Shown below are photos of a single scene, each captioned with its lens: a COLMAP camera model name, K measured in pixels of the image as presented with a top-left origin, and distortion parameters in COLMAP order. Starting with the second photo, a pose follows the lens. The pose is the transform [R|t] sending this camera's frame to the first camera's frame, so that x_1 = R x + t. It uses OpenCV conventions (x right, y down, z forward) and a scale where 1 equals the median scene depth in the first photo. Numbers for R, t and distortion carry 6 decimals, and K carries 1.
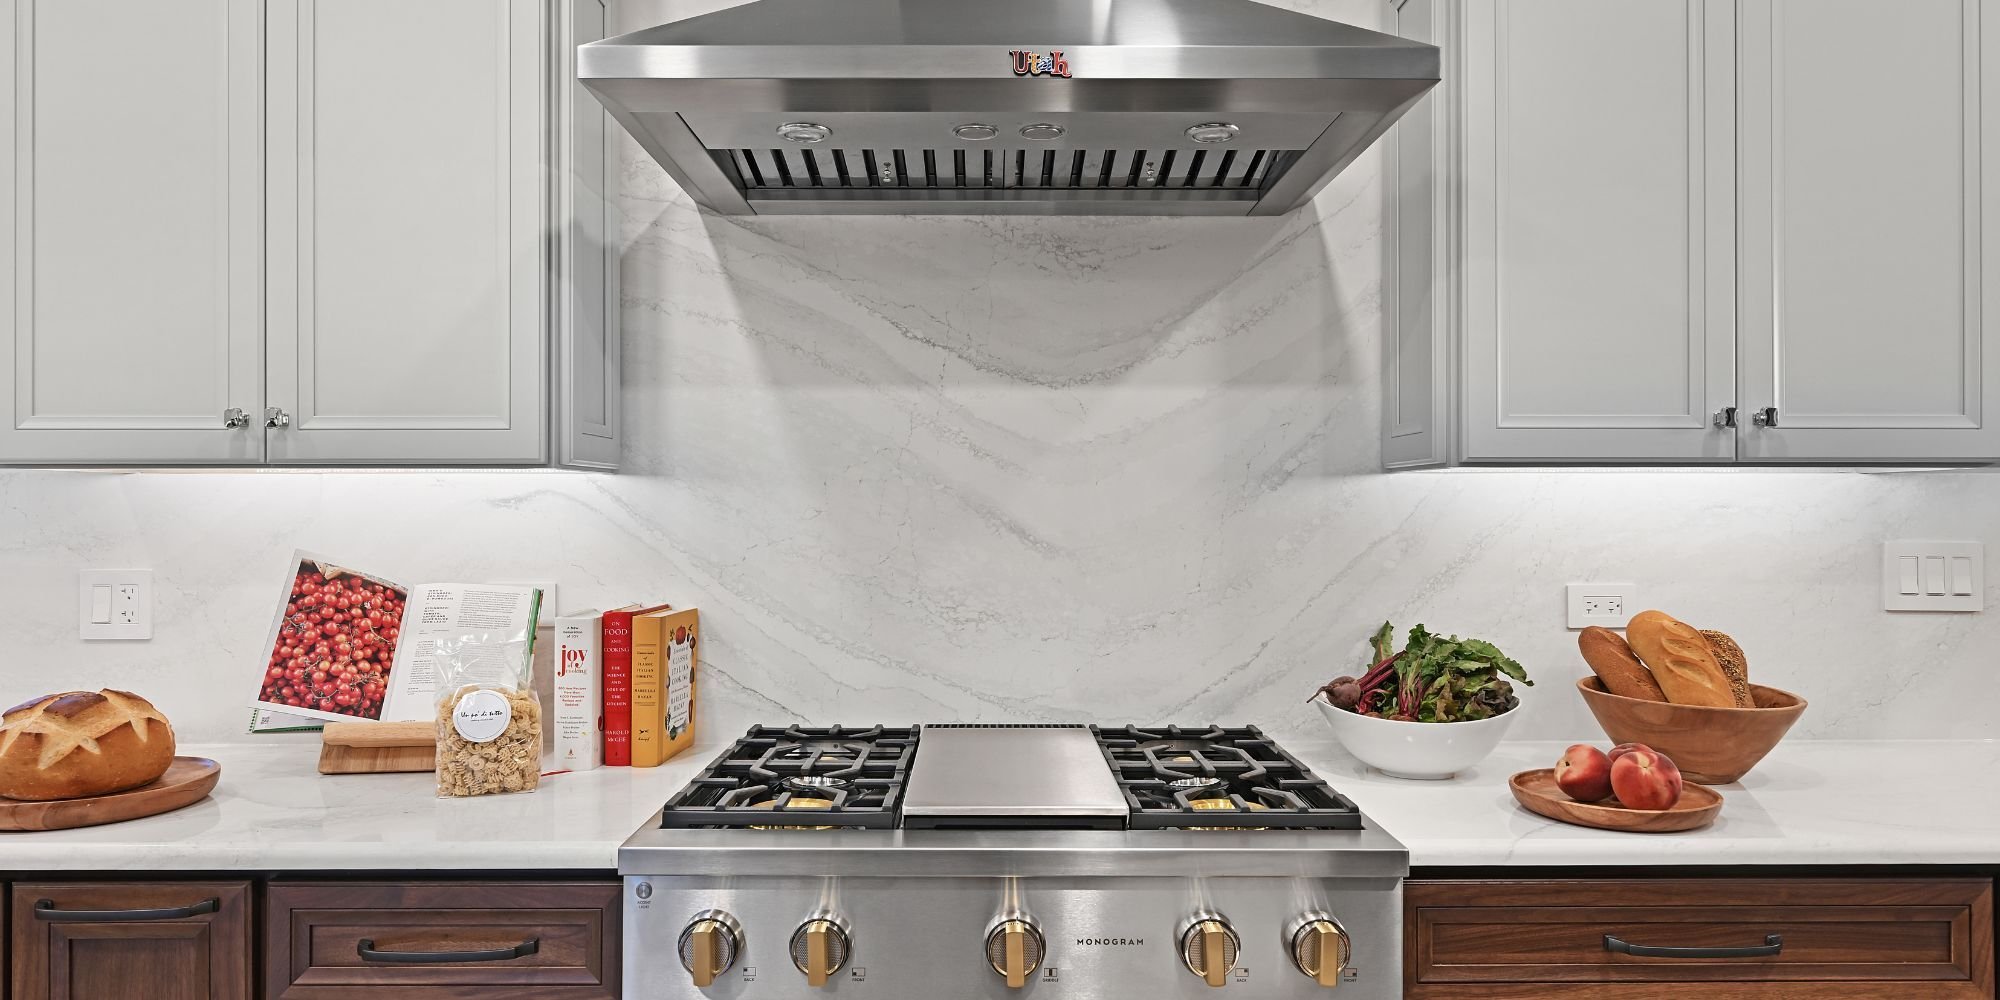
lens RADIAL K [[1176.3, 0, 1000.7], [0, 1176.3, 504.8], [0, 0, 1]] dist [-0.001123, -0.001904]
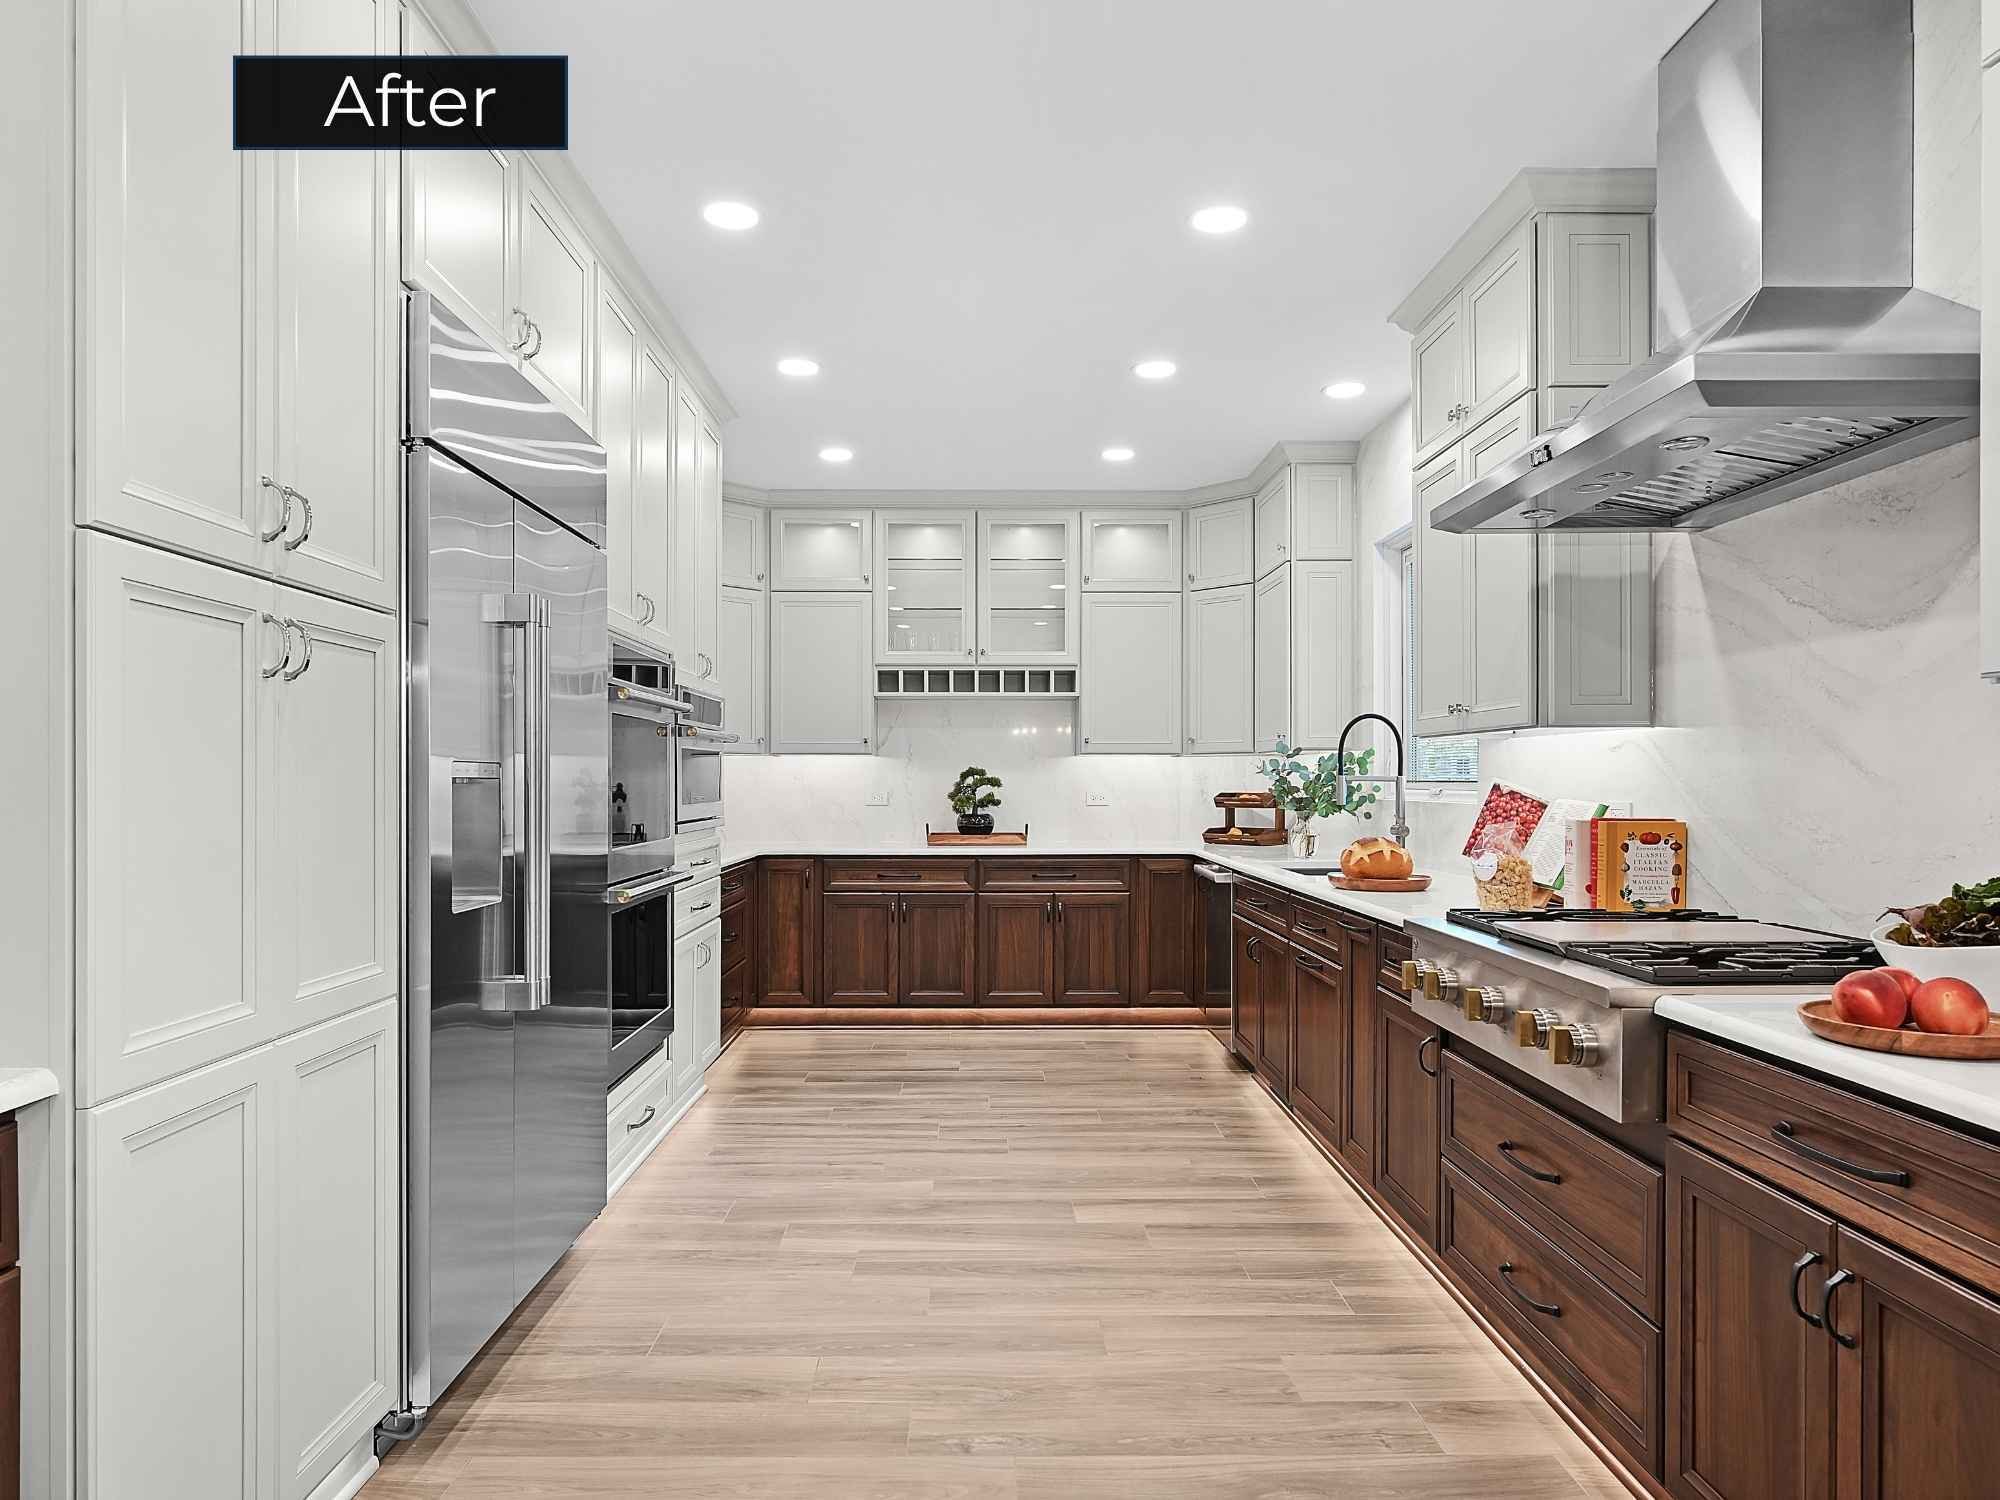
lens RADIAL K [[1346.2, 0, 958.6], [0, 1346.2, 785.2], [0, 0, 1]] dist [-0.006376, -0.004353]
pose [[-0.044294, 0.001868, -0.999017, 1.345064], [0.007291, 0.999972, 0.001547, 0.035526], [0.998992, -0.007215, -0.044306, 0.217997]]
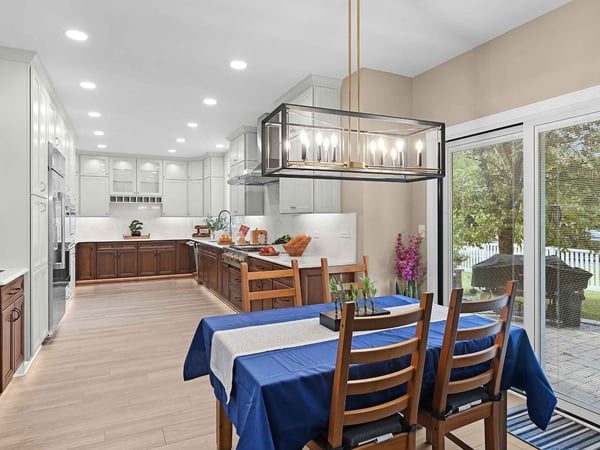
lens RADIAL K [[376.0, 0, 295.8], [0, 376.0, 221.0], [0, 0, 1]] dist [0.000000, 0.002208]
pose [[0.388093, -0.001331, -0.921619, 2.427356], [0.011254, 0.999931, 0.003295, 0.006864], [0.921552, -0.011651, 0.388081, 0.103170]]
